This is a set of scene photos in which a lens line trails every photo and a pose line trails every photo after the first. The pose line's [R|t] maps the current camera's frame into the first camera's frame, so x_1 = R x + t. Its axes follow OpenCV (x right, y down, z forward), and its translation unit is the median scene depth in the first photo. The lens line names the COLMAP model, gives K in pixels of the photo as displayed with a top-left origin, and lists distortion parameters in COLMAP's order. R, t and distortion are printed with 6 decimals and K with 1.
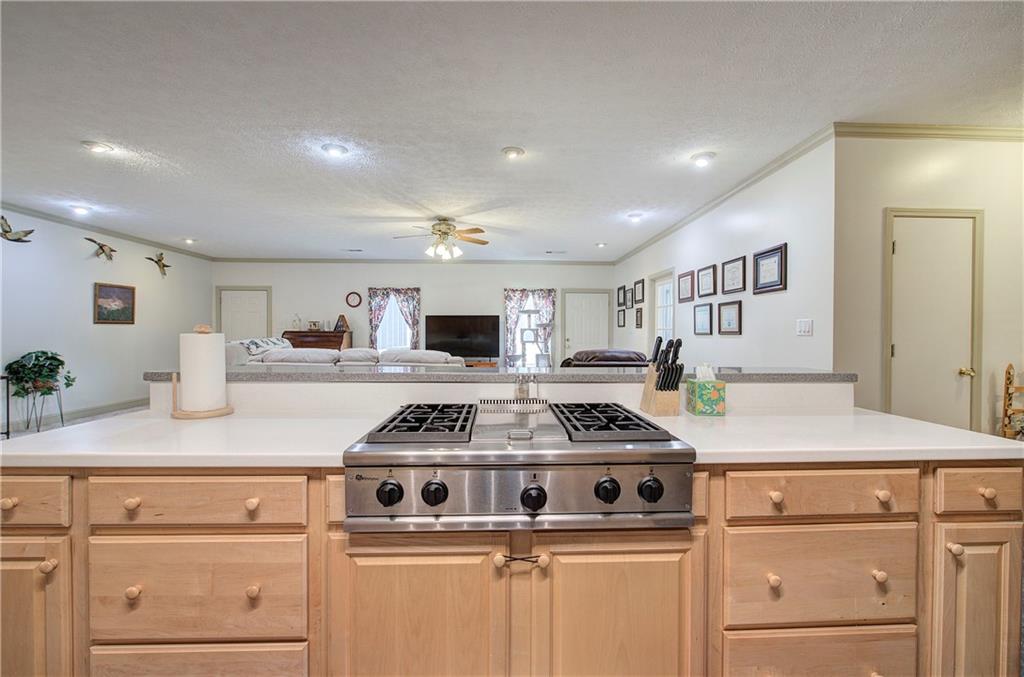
lens RADIAL K [[434.9, 0, 515.2], [0, 434.9, 338.6], [0, 0, 1]] dist [-0.003001, 0.002421]
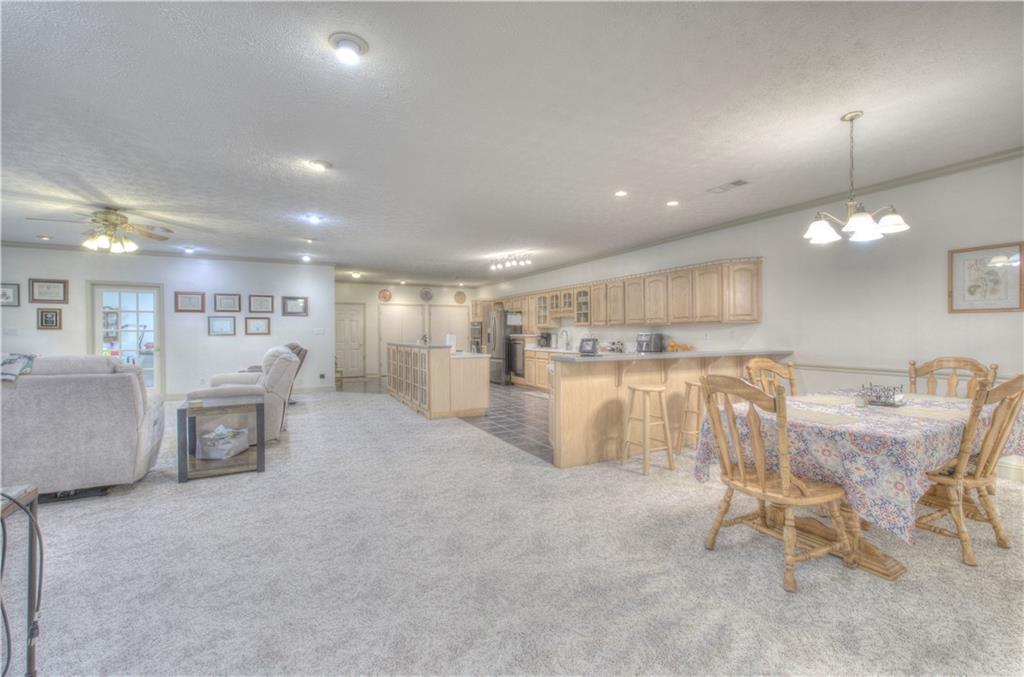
lens RADIAL K [[434.9, 0, 516.6], [0, 434.9, 333.6], [0, 0, 1]] dist [-0.003001, 0.002421]
pose [[-0.429559, -0.004321, 0.903028, -1.057439], [0.013139, 0.999853, 0.011034, -0.013010], [-0.902943, 0.016605, -0.429439, 0.504678]]
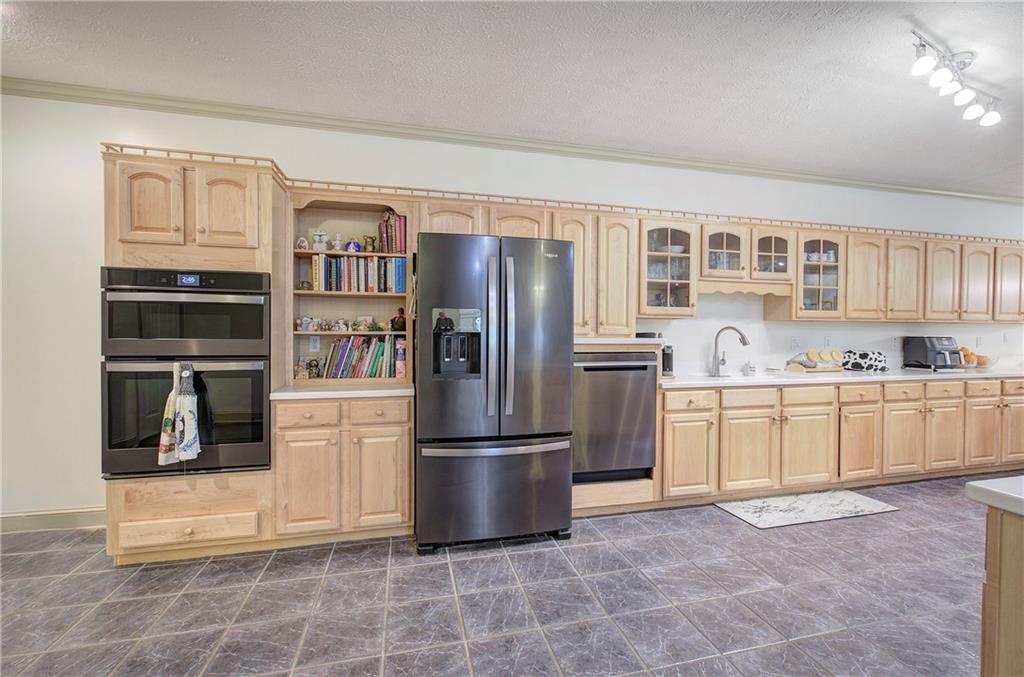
lens RADIAL K [[434.9, 0, 525.3], [0, 434.9, 338.4], [0, 0, 1]] dist [-0.003001, 0.002421]
pose [[-0.977175, -0.004533, -0.212389, 0.379163], [-0.010653, 0.999560, 0.027678, -0.005018], [0.212170, 0.029309, -0.976793, 0.281001]]
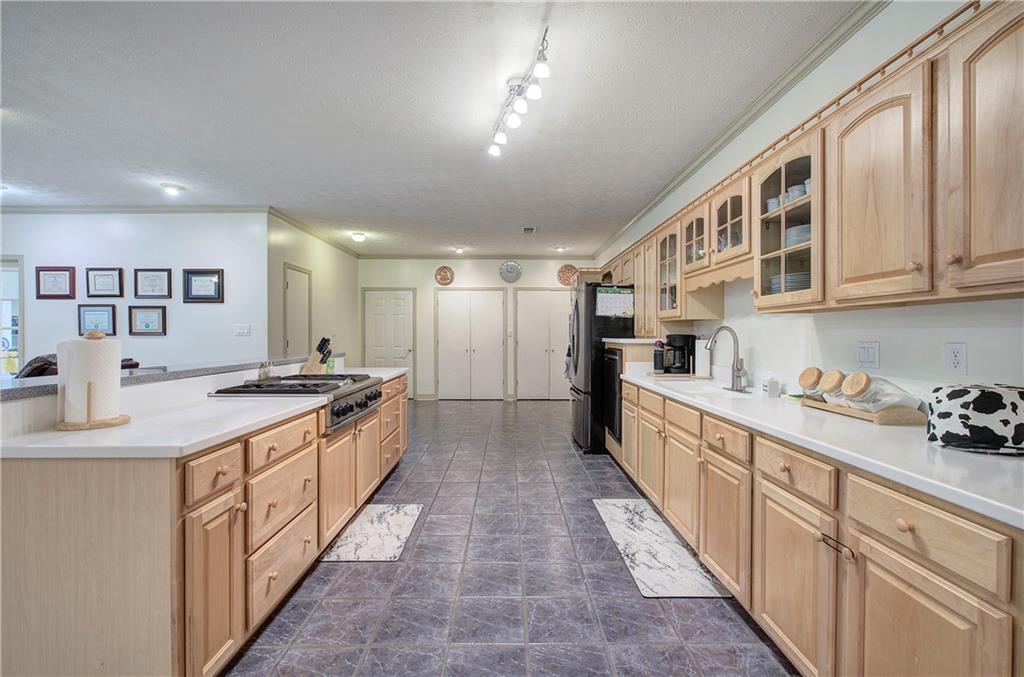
lens RADIAL K [[434.9, 0, 512.2], [0, 434.9, 333.7], [0, 0, 1]] dist [-0.003001, 0.002421]
pose [[0.031743, -0.003578, 0.999490, -0.376103], [0.010693, 0.999938, 0.003240, -0.004036], [-0.999439, 0.010585, 0.031779, 0.016990]]
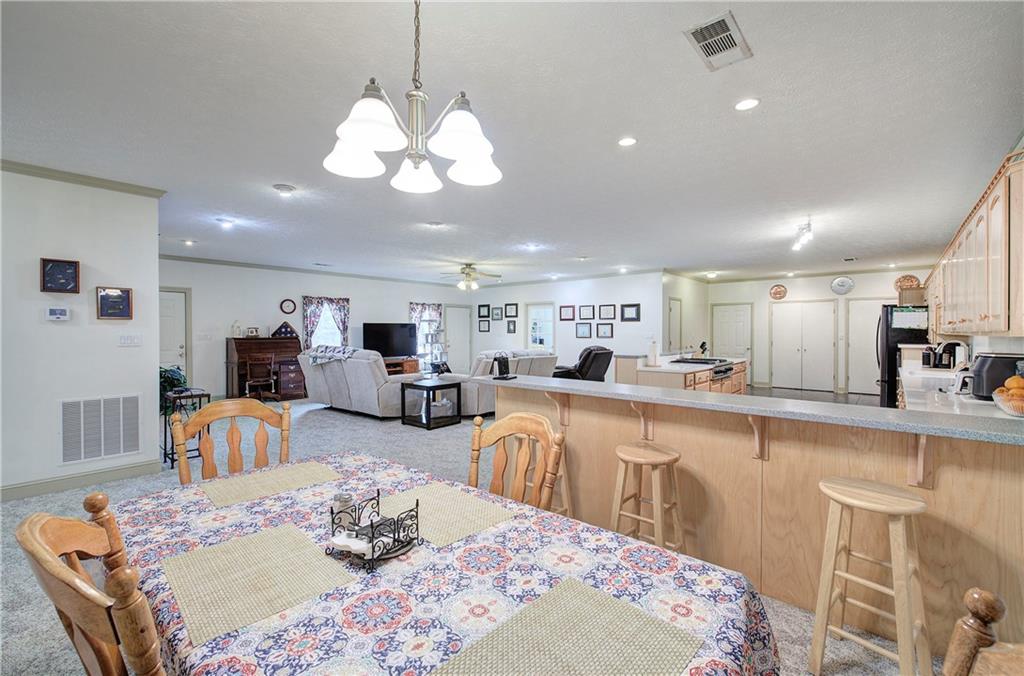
lens RADIAL K [[434.9, 0, 514.5], [0, 434.9, 337.2], [0, 0, 1]] dist [-0.003001, 0.002421]
pose [[0.686436, -0.014376, 0.727048, -0.930491], [0.011247, 0.999895, 0.009153, -0.024272], [-0.727103, 0.001894, 0.686525, -0.132774]]
